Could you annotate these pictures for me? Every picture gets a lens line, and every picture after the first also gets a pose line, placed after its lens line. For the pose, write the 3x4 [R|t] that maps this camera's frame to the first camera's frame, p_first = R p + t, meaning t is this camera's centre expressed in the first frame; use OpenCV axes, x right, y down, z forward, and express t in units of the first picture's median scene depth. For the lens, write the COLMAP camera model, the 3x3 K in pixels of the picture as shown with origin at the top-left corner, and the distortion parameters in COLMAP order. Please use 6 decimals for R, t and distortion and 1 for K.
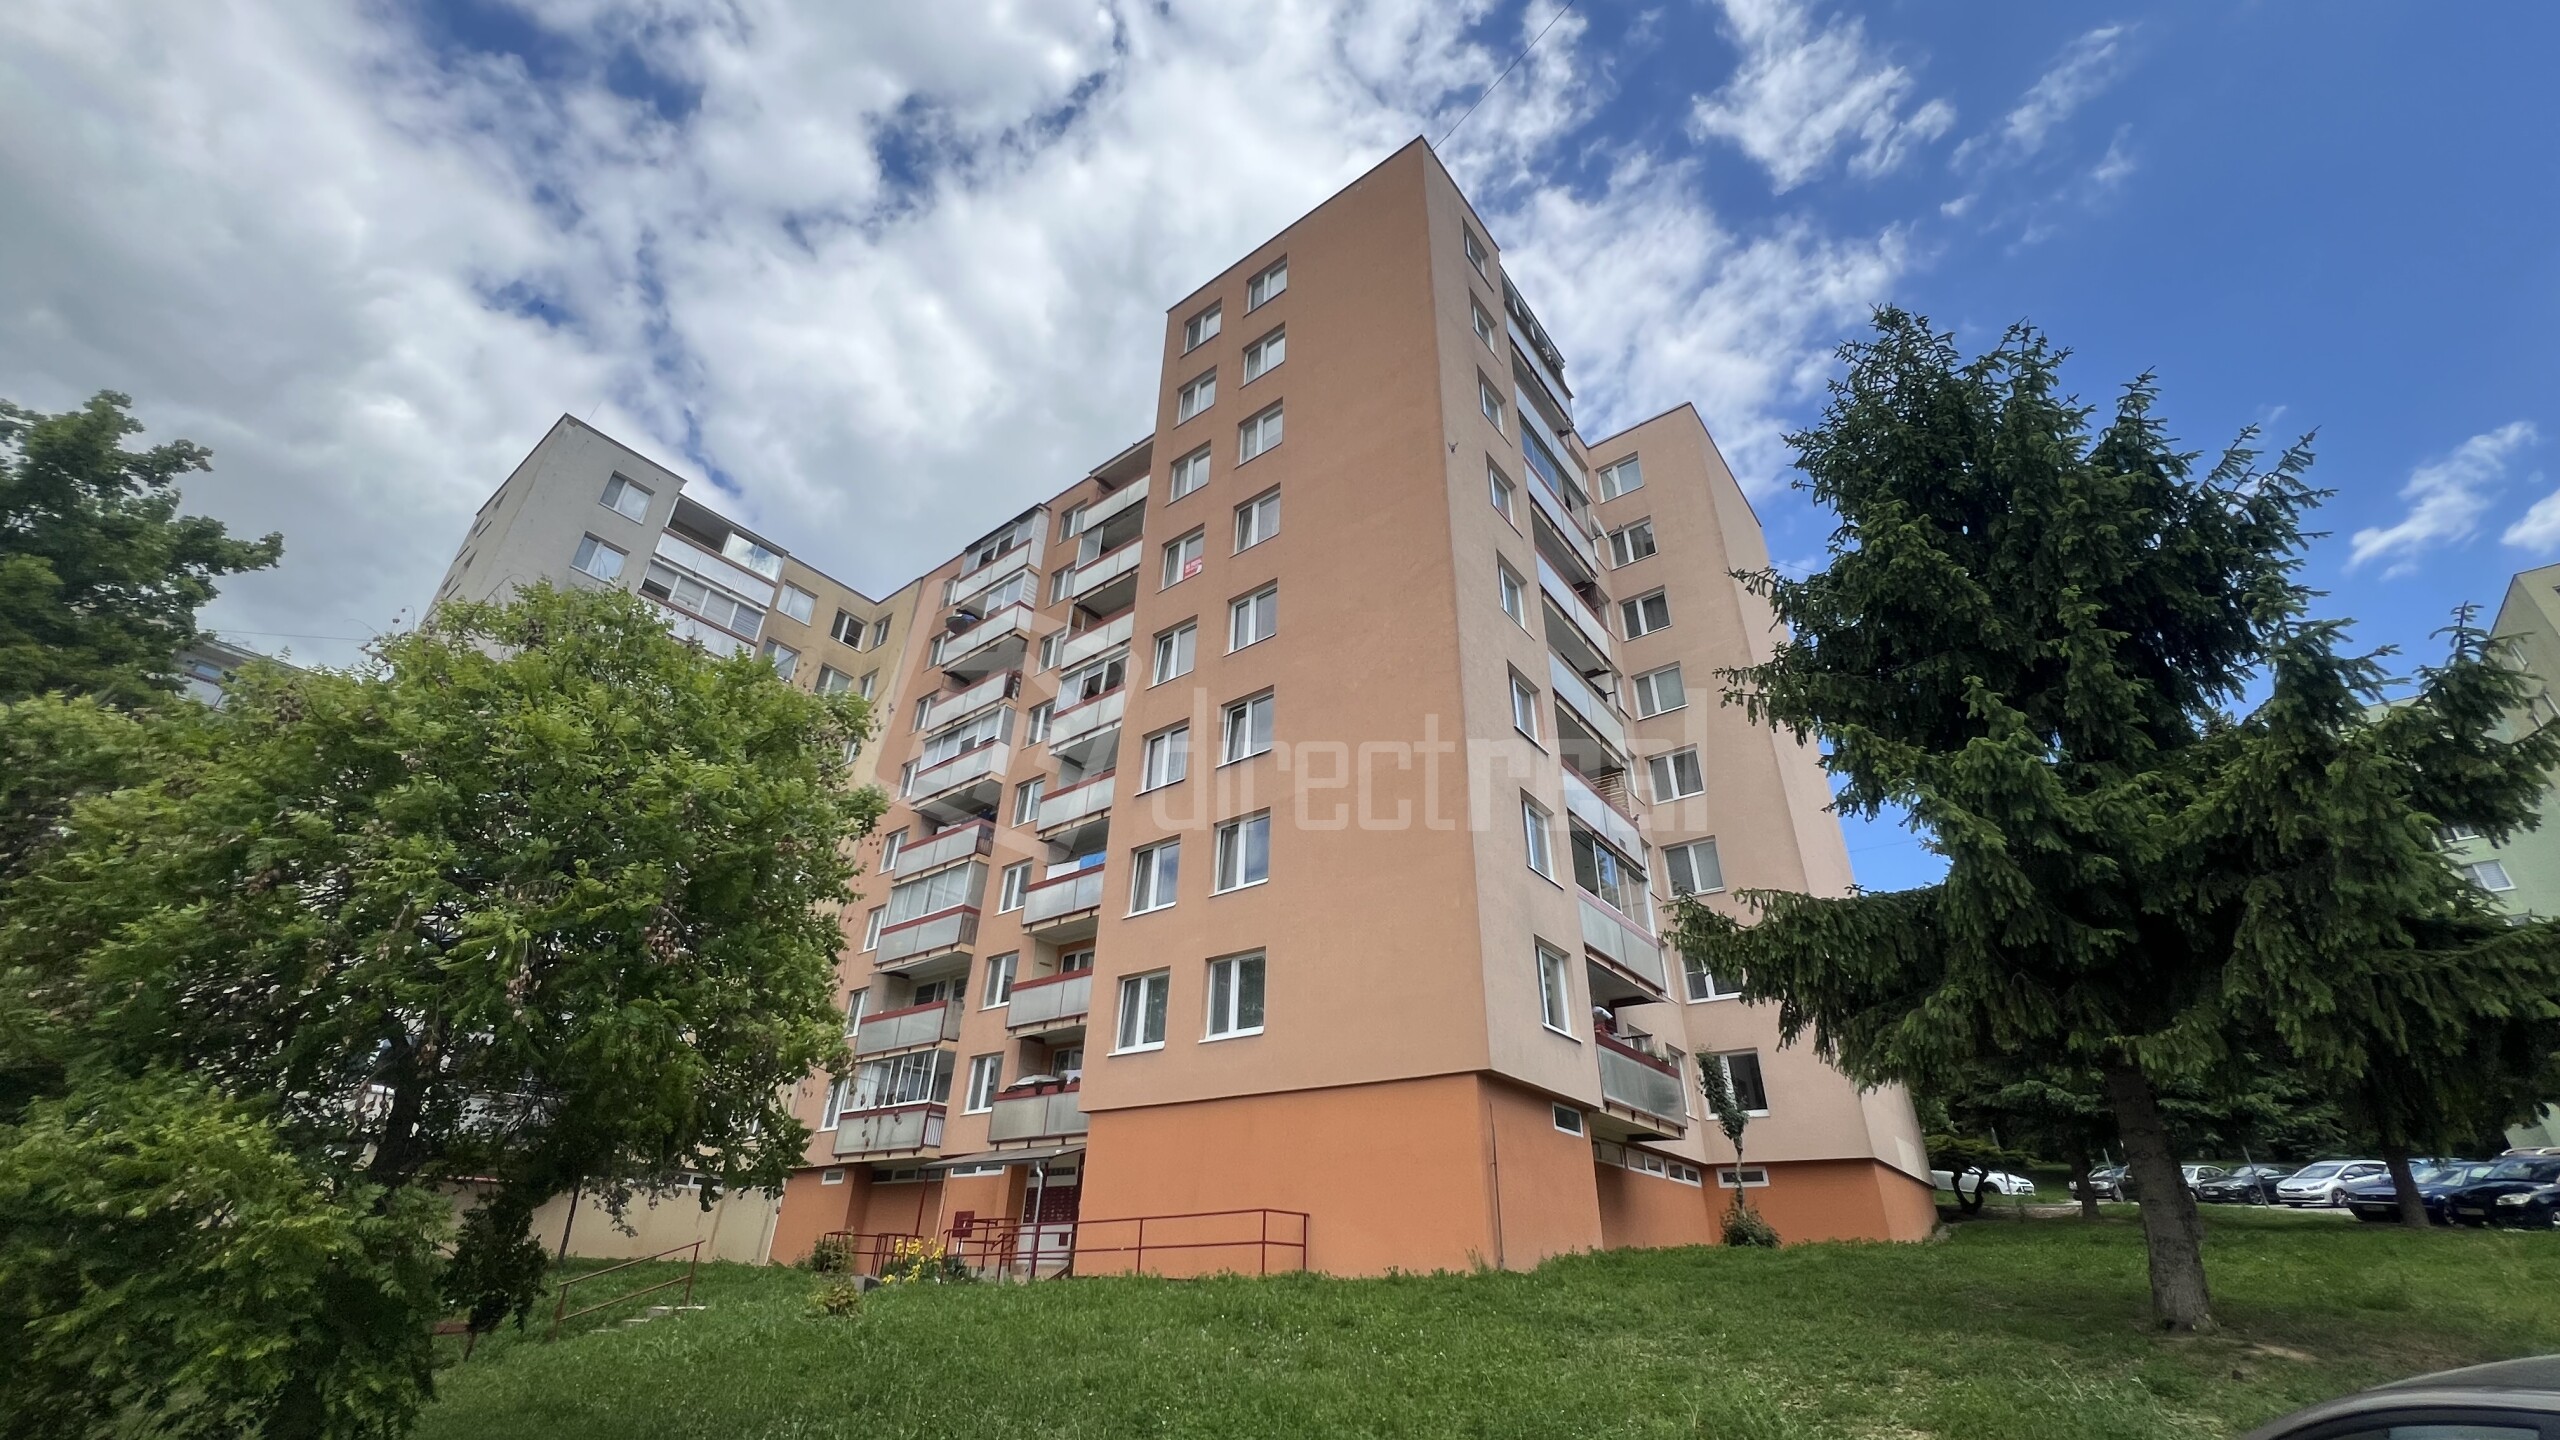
lens RADIAL K [[1010.7, 0, 1272.5], [0, 1010.7, 717.2], [0, 0, 1]] dist [-0.011592, -0.000031]
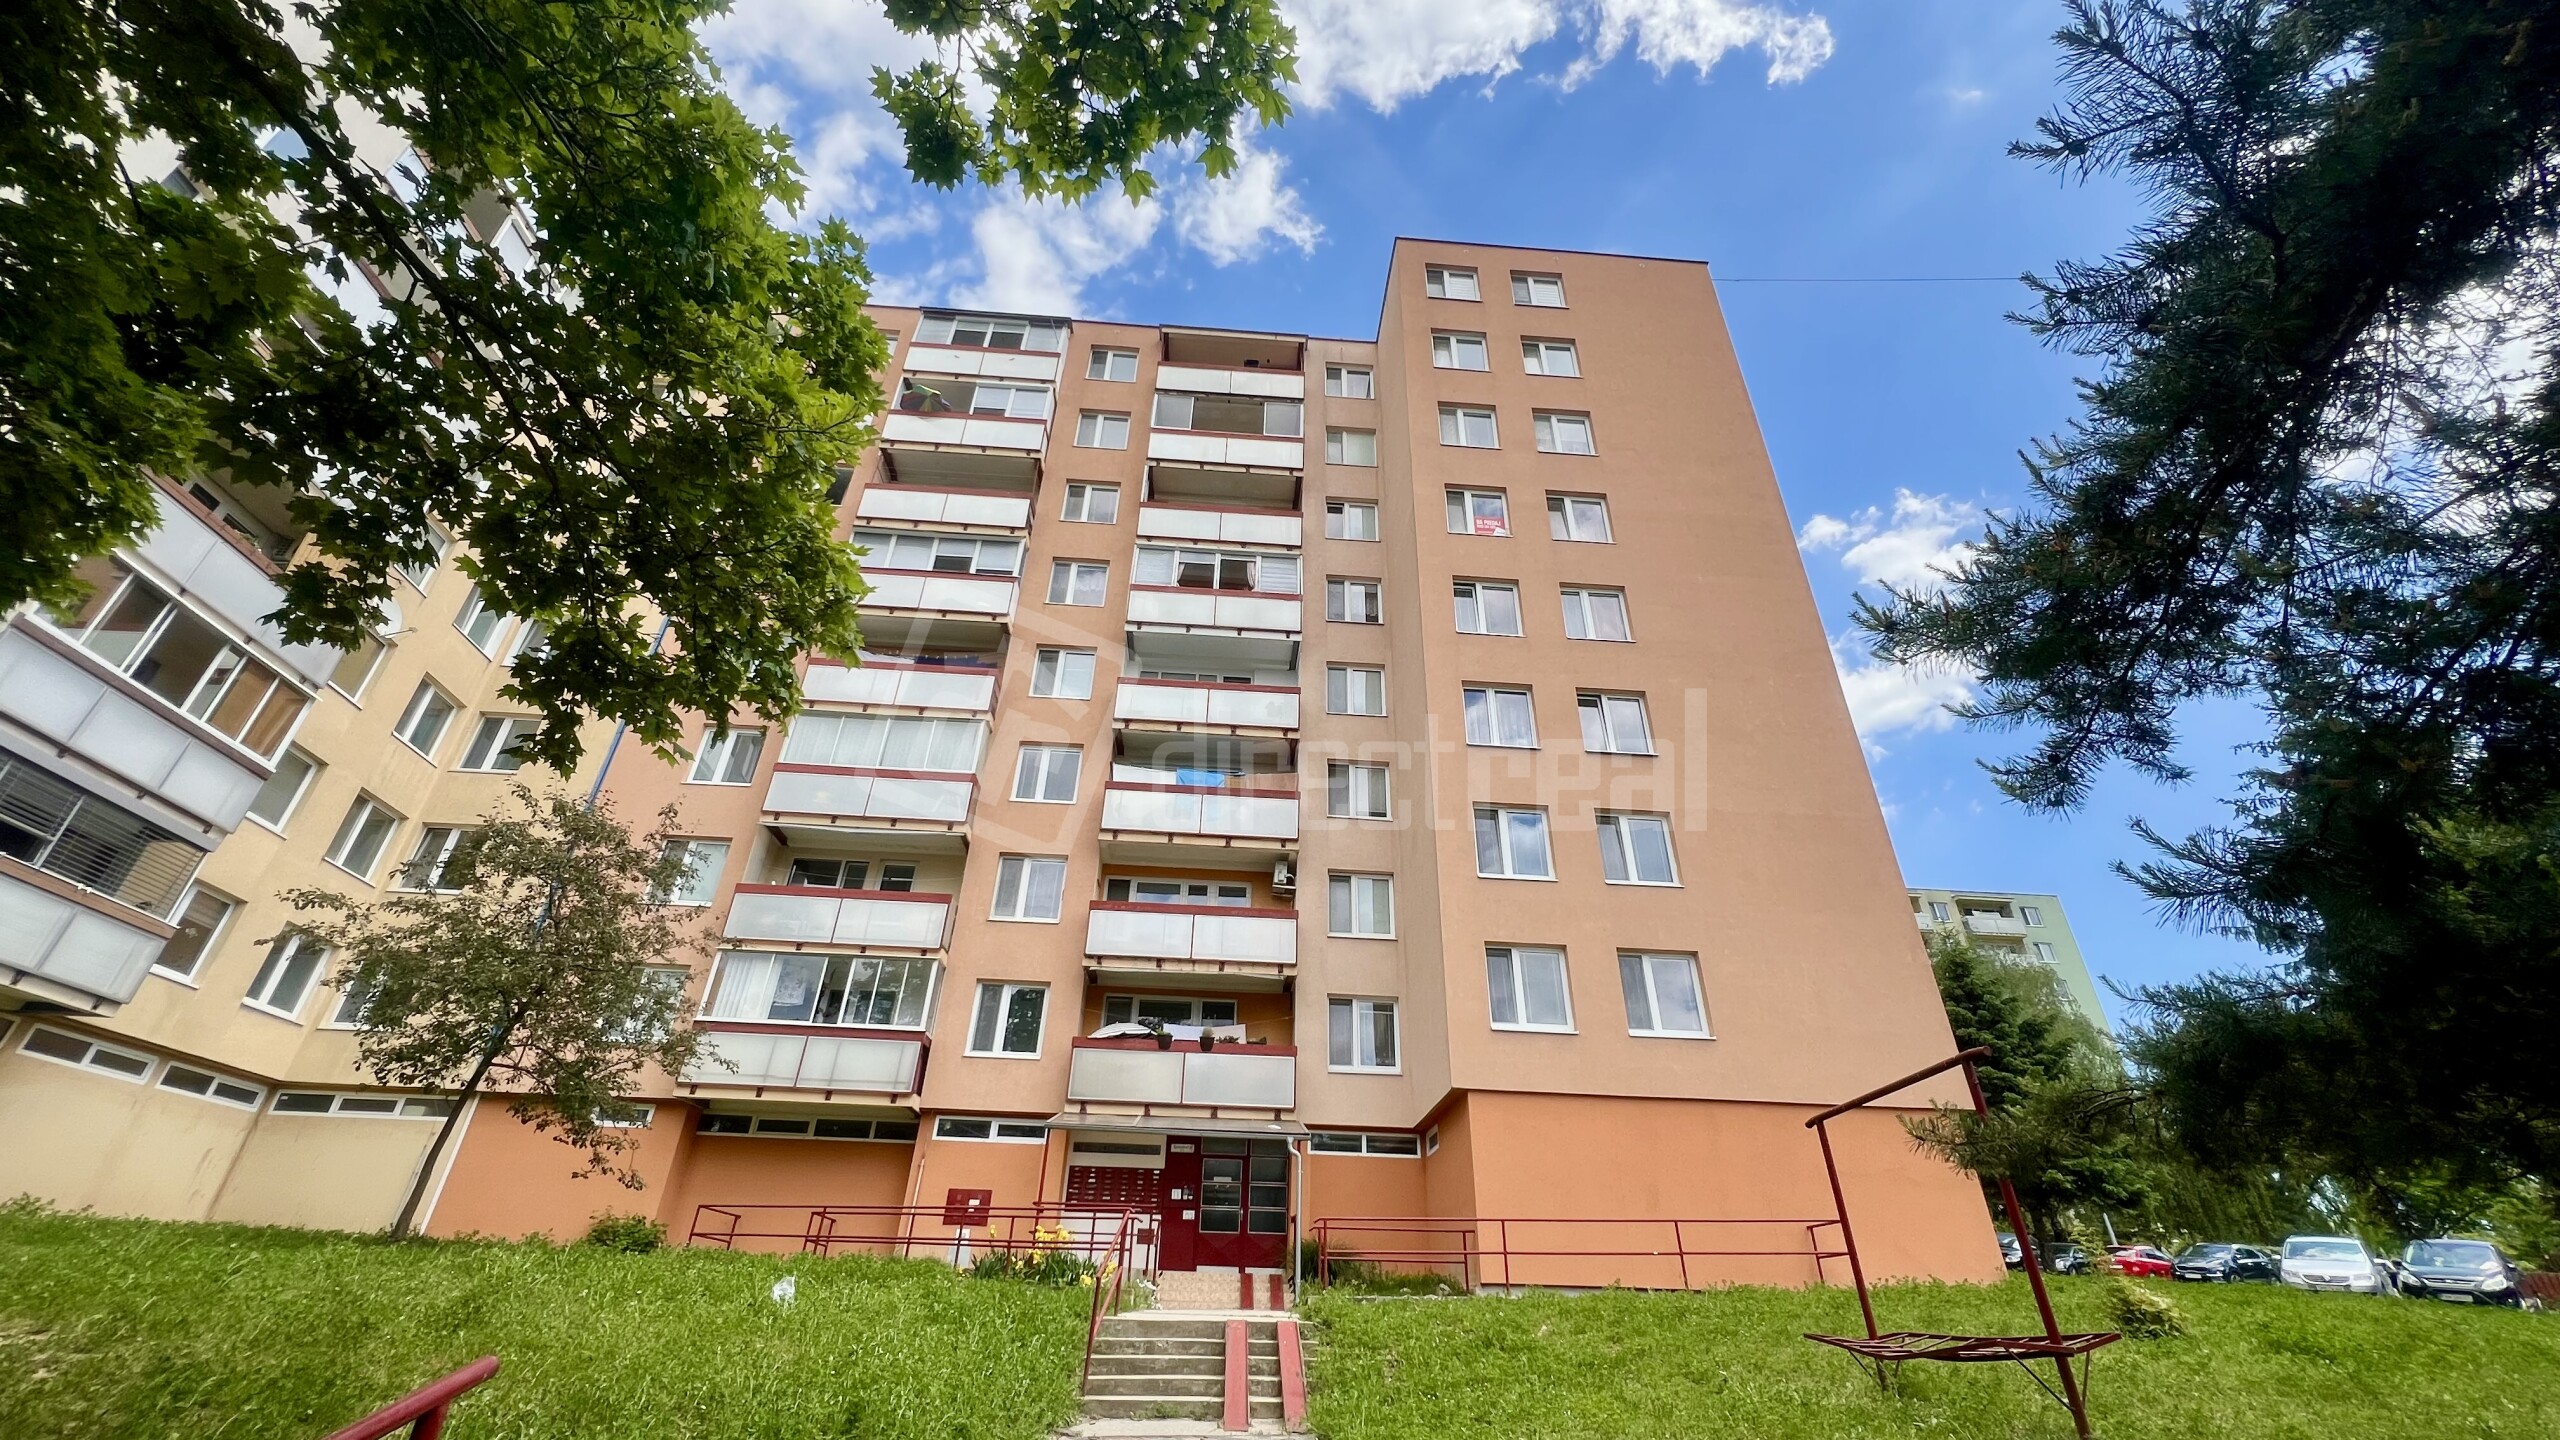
lens RADIAL K [[1010.7, 0, 1276.1], [0, 1010.7, 724.0], [0, 0, 1]] dist [-0.011592, -0.000031]
pose [[0.747847, 0.341675, 0.569194, -0.630283], [-0.334244, 0.934576, -0.121854, 0.185156], [-0.573590, -0.099122, 0.813123, 0.307595]]
